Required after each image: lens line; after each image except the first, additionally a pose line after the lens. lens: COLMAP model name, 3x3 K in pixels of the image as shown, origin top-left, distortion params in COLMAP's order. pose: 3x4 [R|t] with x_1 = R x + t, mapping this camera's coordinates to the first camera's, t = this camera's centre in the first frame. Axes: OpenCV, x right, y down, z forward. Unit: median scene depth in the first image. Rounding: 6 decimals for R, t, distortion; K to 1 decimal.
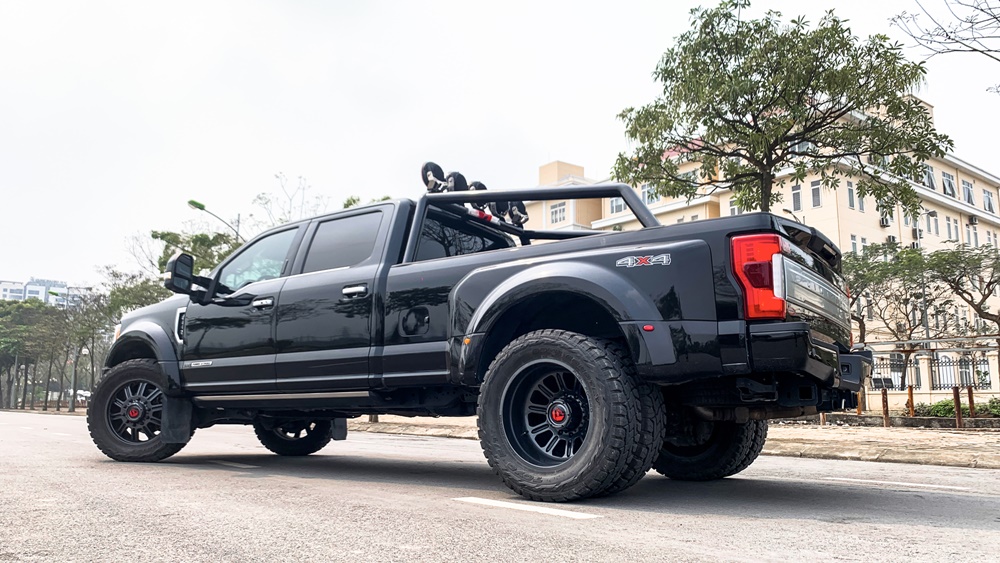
lens RADIAL K [[777.1, 0, 500.0], [0, 777.1, 281.5], [0, 0, 1]] dist [-0.001459, -0.001476]
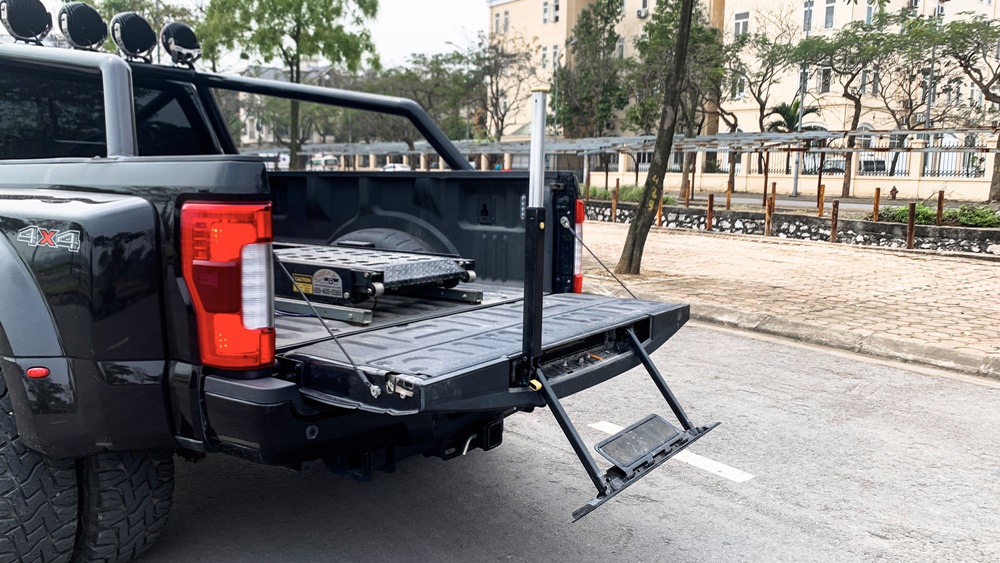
lens RADIAL K [[777.1, 0, 500.0], [0, 777.1, 281.5], [0, 0, 1]] dist [-0.001459, -0.001476]
pose [[0.999857, 0.013110, -0.010699, 0.092322], [-0.009284, 0.953616, 0.300882, -0.029559], [0.014147, -0.300739, 0.953602, 0.089191]]
